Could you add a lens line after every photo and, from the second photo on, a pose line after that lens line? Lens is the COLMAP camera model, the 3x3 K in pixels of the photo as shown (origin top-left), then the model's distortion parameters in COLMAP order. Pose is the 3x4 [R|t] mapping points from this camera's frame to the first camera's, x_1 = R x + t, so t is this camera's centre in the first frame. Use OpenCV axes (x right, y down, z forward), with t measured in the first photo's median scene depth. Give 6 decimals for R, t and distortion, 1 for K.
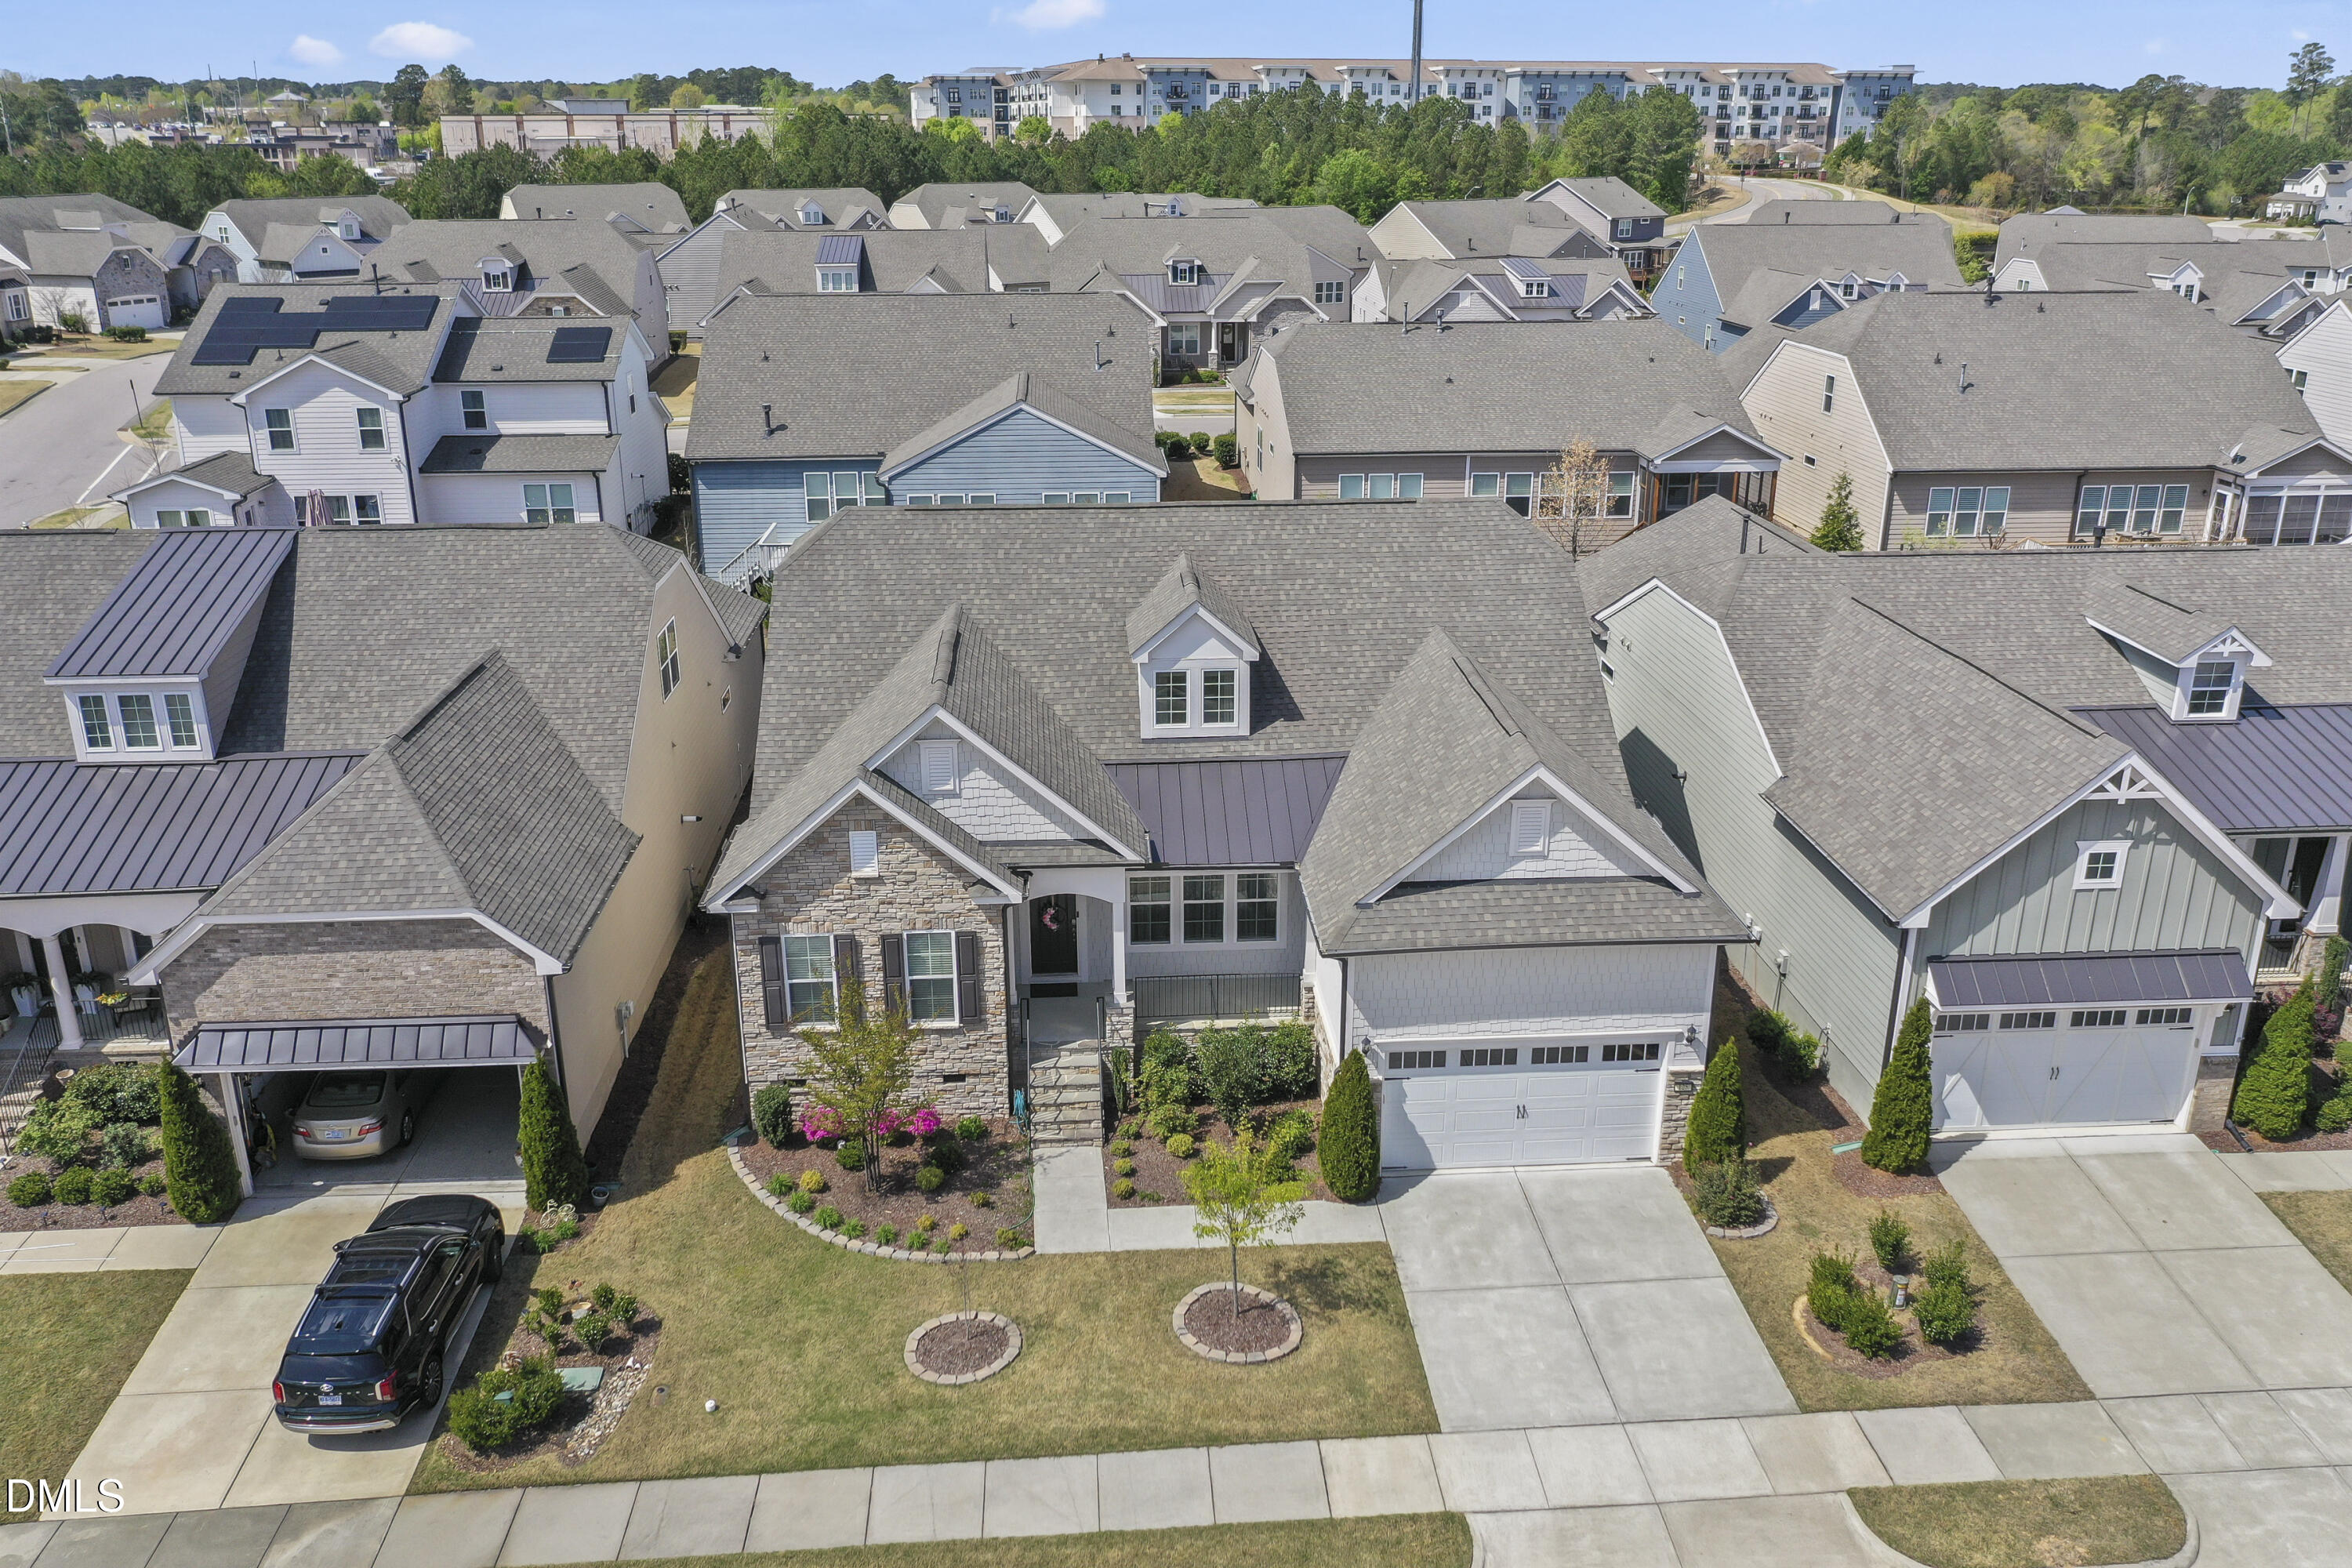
lens RADIAL K [[1846.1, 0, 1176.0], [0, 1846.1, 784.0], [0, 0, 1]] dist [-0.005981, -0.000658]
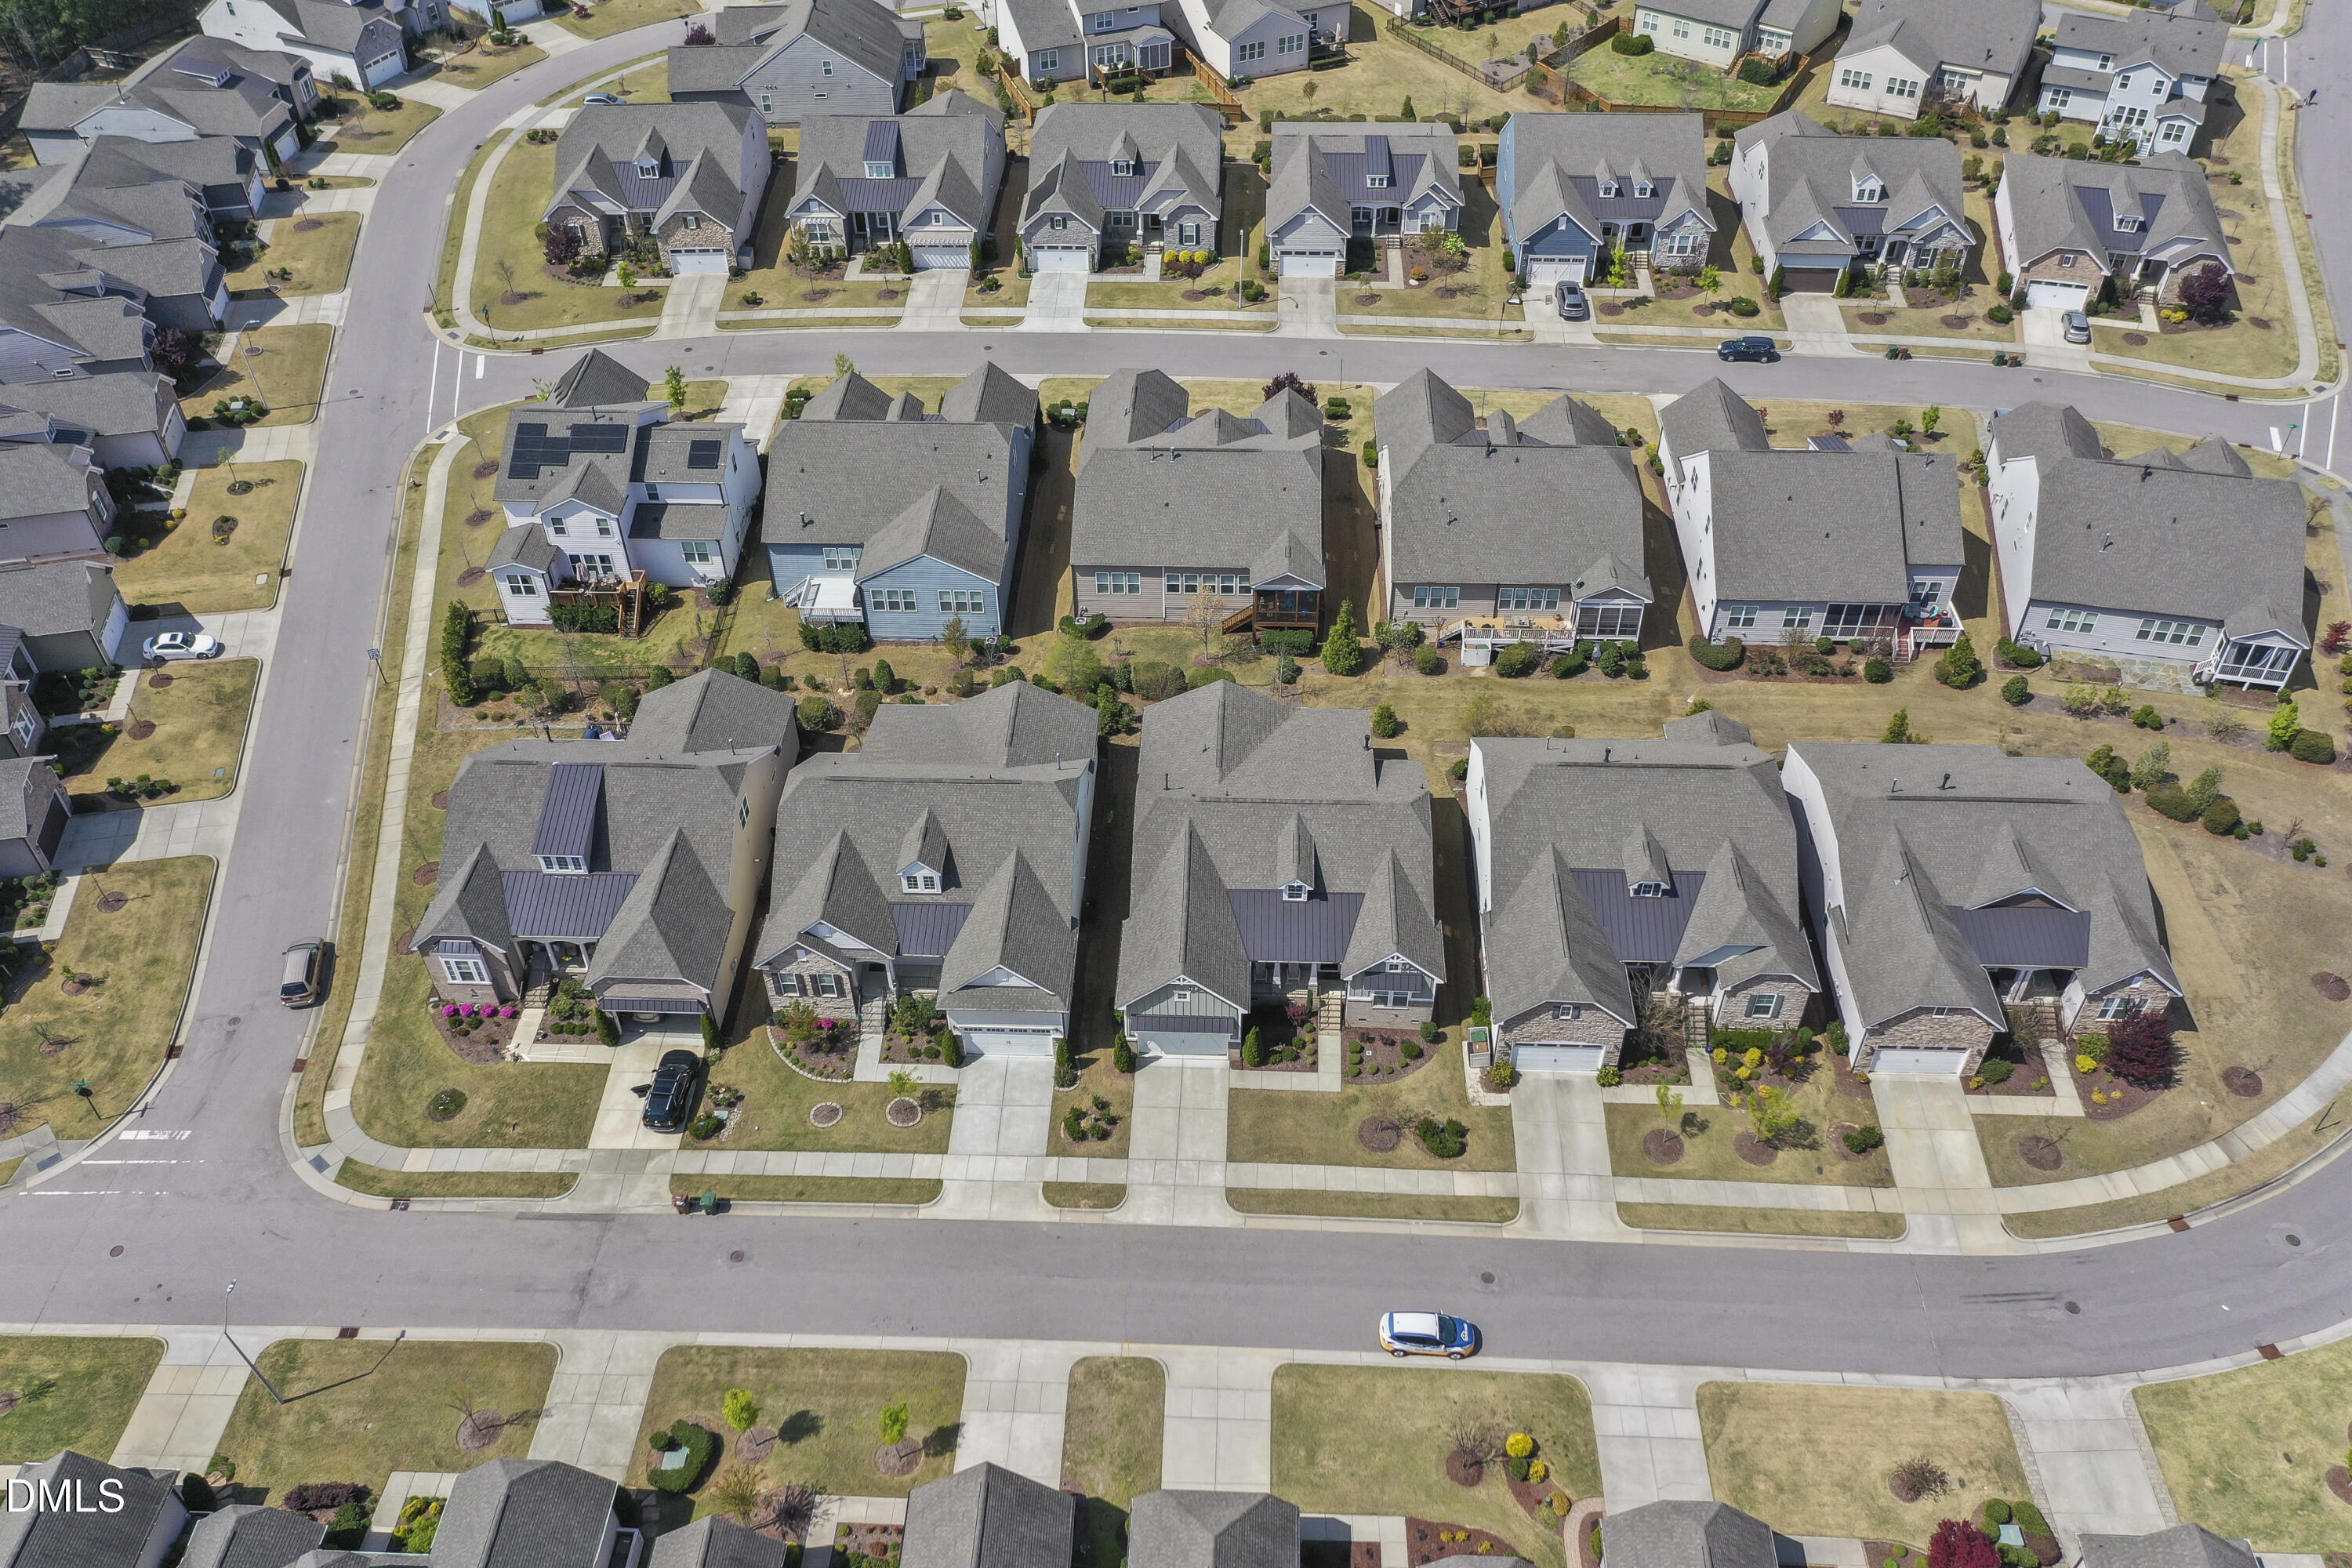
lens RADIAL K [[1846.1, 0, 1176.0], [0, 1846.1, 784.0], [0, 0, 1]] dist [-0.005981, -0.000658]
pose [[0.994204, 0.065334, -0.085377, 0.713543], [-0.025864, 0.916182, 0.399928, -1.501441], [0.104350, -0.395402, 0.912562, -1.683227]]
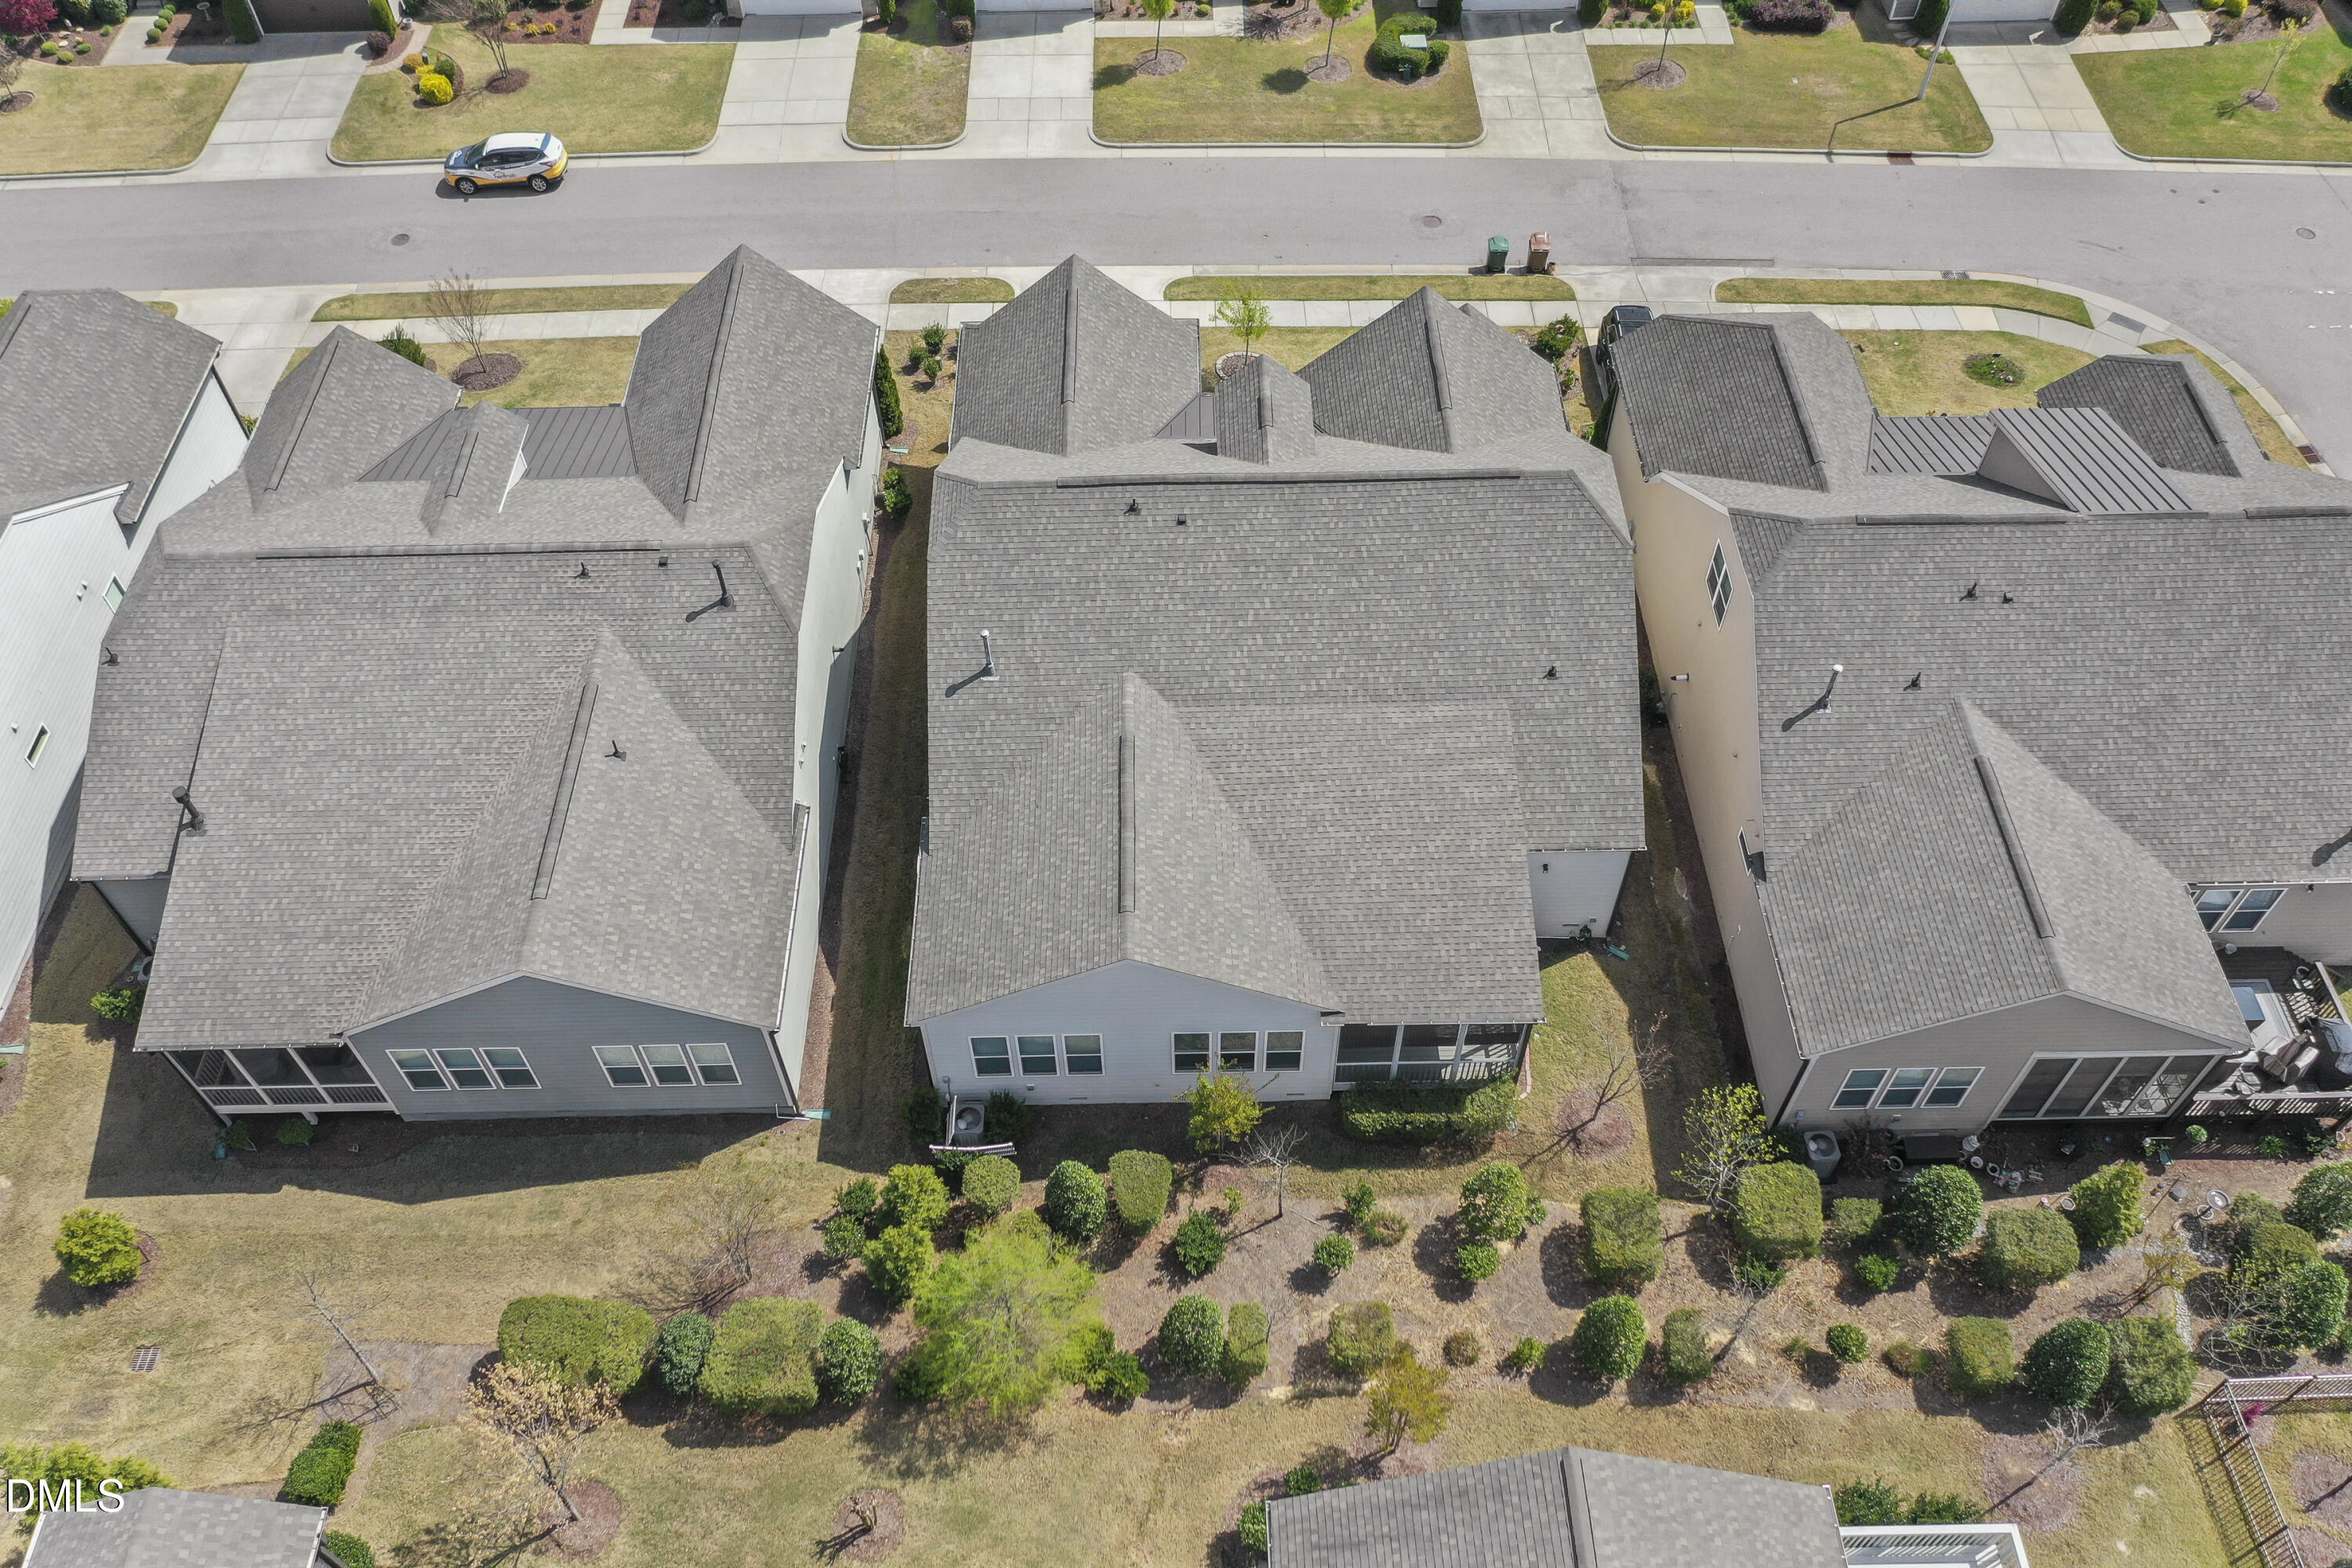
lens RADIAL K [[1846.1, 0, 1176.0], [0, 1846.1, 784.0], [0, 0, 1]] dist [-0.005981, -0.000658]
pose [[-0.998819, -0.027594, 0.039981, 0.014992], [0.028838, 0.325522, 0.945095, -1.422722], [-0.039093, 0.945132, -0.324342, 1.922094]]
